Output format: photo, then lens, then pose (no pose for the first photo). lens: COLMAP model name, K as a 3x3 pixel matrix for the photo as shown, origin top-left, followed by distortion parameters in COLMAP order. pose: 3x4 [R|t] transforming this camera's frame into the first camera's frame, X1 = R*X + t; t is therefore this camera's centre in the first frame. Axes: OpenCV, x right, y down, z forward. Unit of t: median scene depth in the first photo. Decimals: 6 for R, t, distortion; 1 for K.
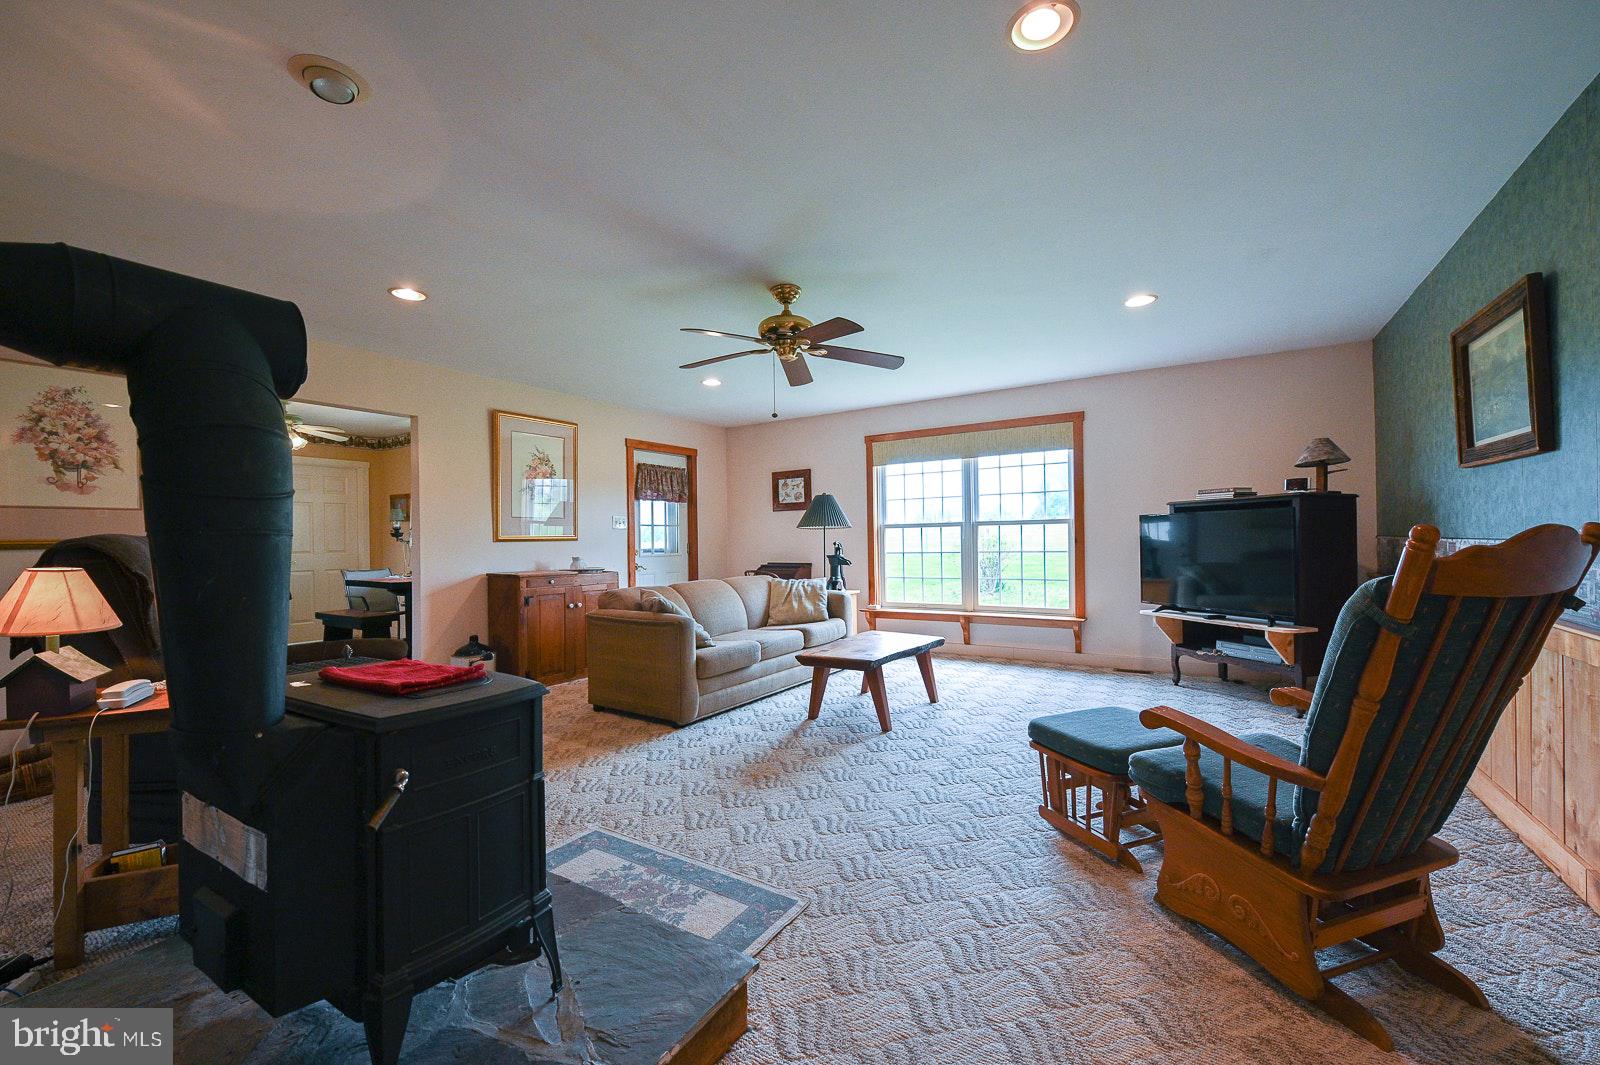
lens RADIAL K [[653.9, 0, 792.4], [0, 653.9, 535.5], [0, 0, 1]] dist [-0.008480, -0.000190]
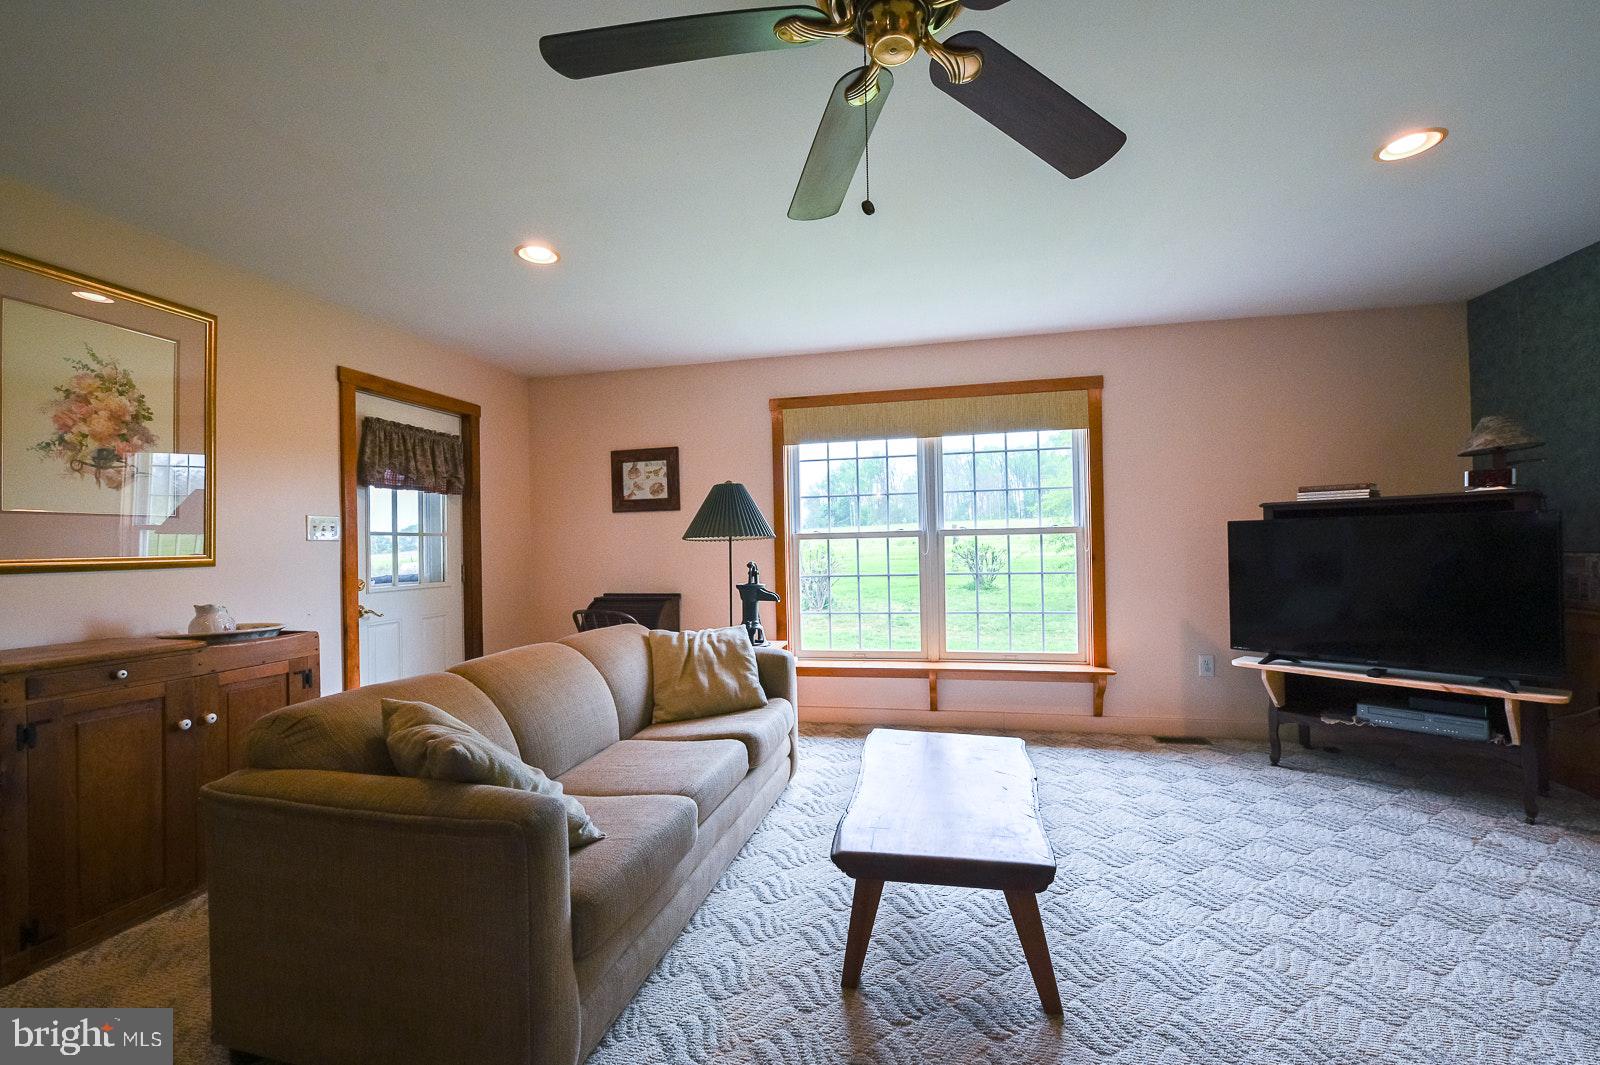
lens RADIAL K [[655.5, 0, 801.8], [0, 655.5, 539.4], [0, 0, 1]] dist [-0.007157, -0.000293]
pose [[0.932596, 0.000228, 0.360923, -0.109102], [0.002786, 0.999965, -0.007829, -0.006547], [-0.360912, 0.008307, 0.932563, 0.425506]]
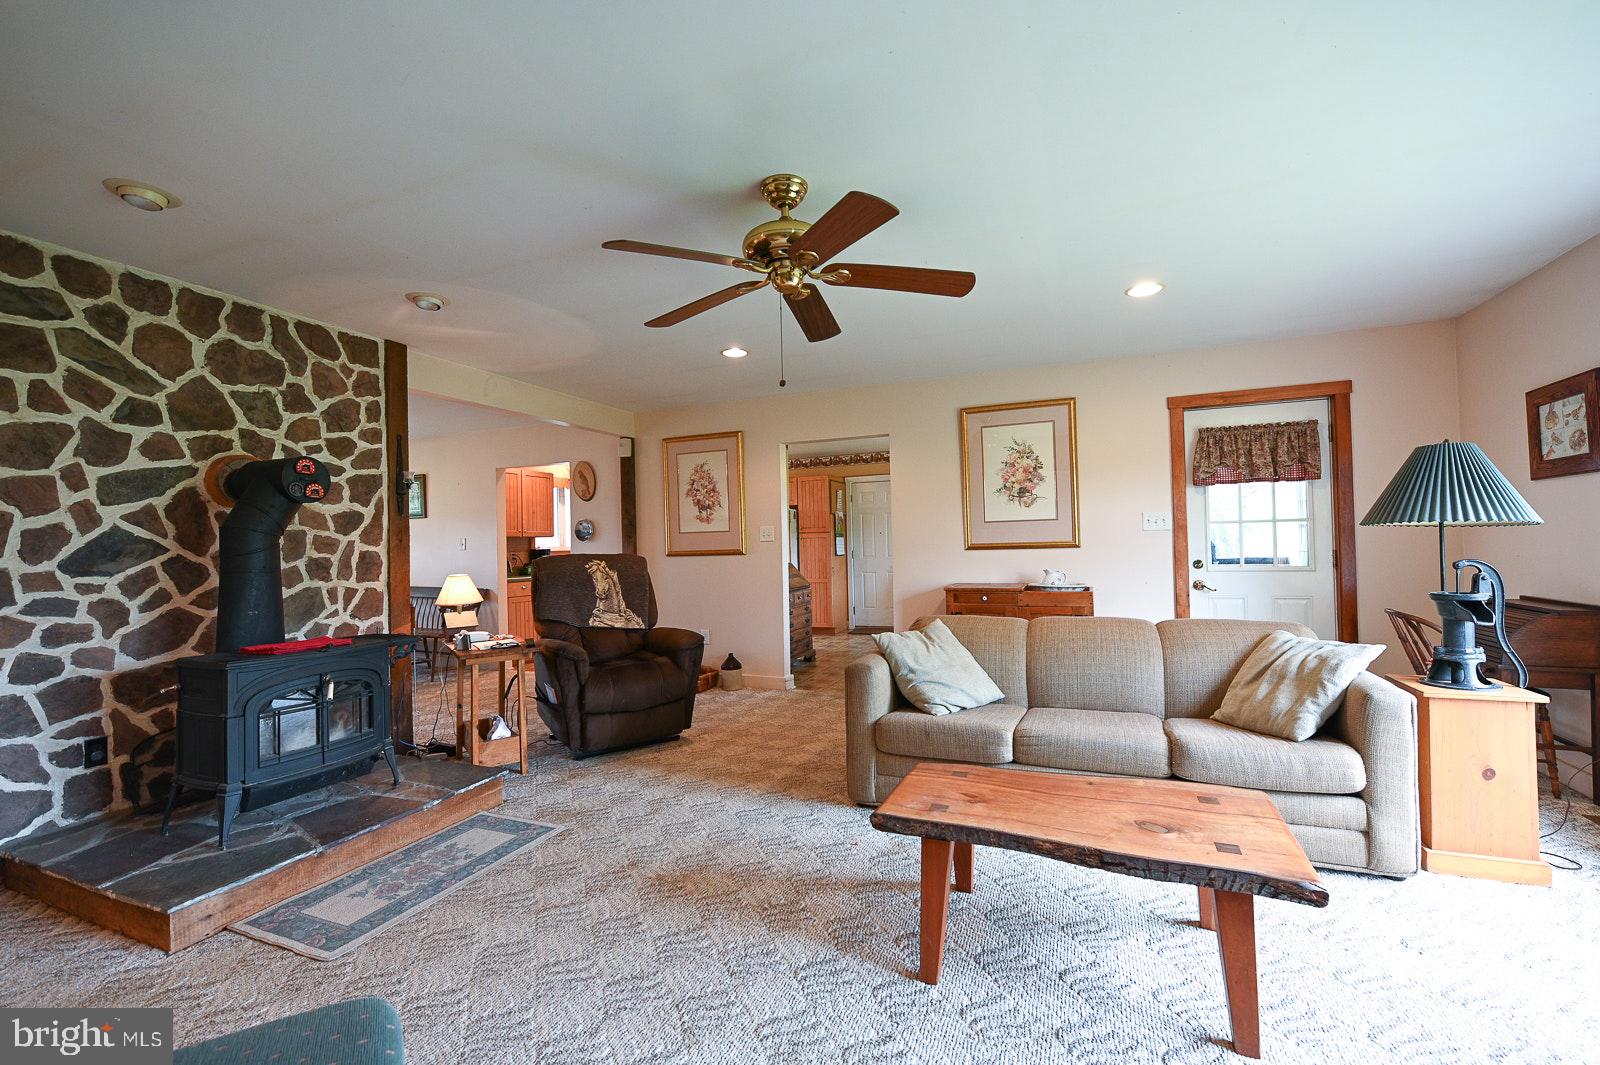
lens RADIAL K [[653.9, 0, 792.4], [0, 653.9, 535.5], [0, 0, 1]] dist [-0.008480, -0.000190]
pose [[0.177641, -0.004801, -0.984084, 0.384468], [0.025947, 0.999663, -0.000193, -0.015688], [0.983753, -0.025499, 0.177705, 0.538542]]
